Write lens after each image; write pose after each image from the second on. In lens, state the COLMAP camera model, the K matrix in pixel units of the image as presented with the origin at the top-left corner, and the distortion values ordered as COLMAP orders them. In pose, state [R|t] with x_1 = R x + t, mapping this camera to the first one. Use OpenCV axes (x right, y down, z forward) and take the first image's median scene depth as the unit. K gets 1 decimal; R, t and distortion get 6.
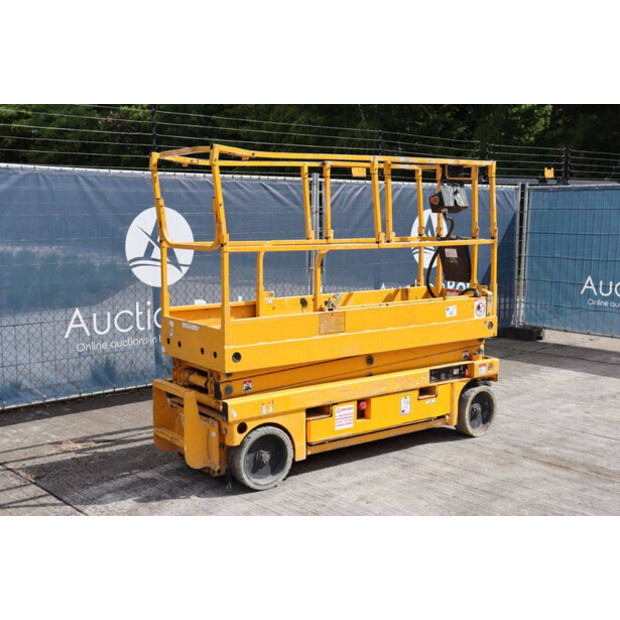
lens RADIAL K [[788.8, 0, 310.0], [0, 788.8, 310.0], [0, 0, 1]] dist [-0.013659, 0.297548]
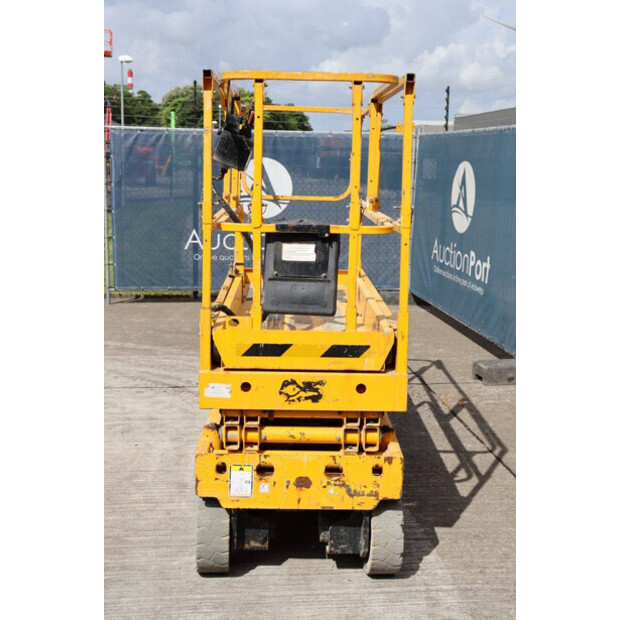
lens RADIAL K [[871.9, 0, 310.0], [0, 871.9, 310.0], [0, 0, 1]] dist [0.061559, 0.099761]
pose [[-0.573032, 0.127477, -0.809558, 0.727005], [-0.127448, 0.961949, 0.241684, -0.198907], [0.809563, 0.241669, -0.534981, 1.502943]]
